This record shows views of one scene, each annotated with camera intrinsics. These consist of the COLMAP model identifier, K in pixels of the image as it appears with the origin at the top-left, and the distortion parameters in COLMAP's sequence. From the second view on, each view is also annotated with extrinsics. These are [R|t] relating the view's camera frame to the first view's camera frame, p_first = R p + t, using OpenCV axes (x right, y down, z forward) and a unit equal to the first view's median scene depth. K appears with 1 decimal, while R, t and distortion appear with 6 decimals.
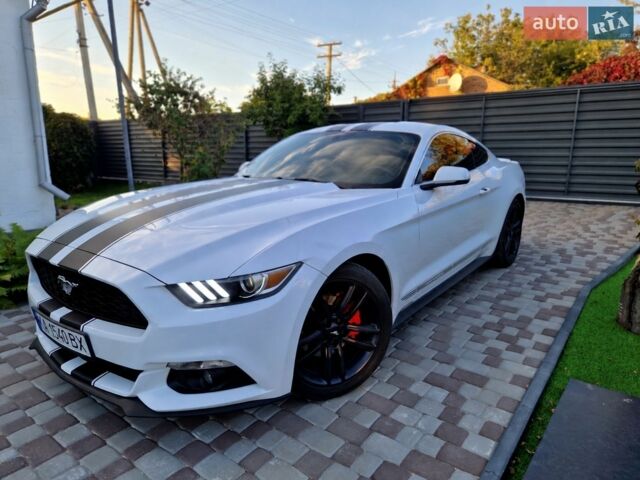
lens RADIAL K [[428.5, 0, 320.4], [0, 428.5, 254.2], [0, 0, 1]] dist [0.068095, -0.055728]
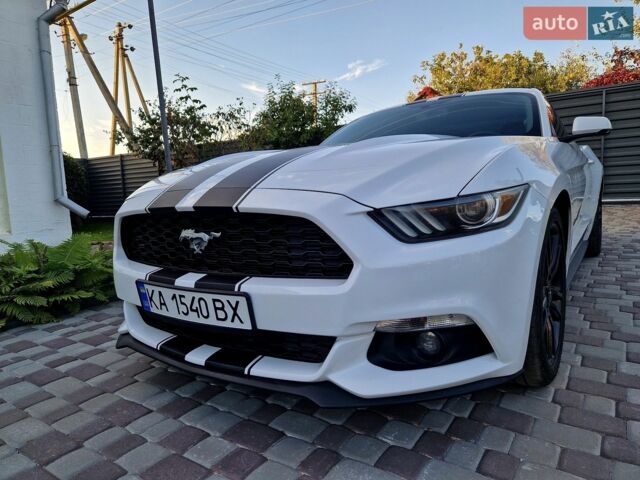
lens RADIAL K [[428.5, 0, 320.4], [0, 428.5, 254.2], [0, 0, 1]] dist [0.068095, -0.055728]
pose [[0.997554, -0.049651, 0.049197, -0.161264], [0.054059, 0.994222, -0.092741, 0.068018], [-0.044308, 0.095174, 0.994474, 0.105045]]
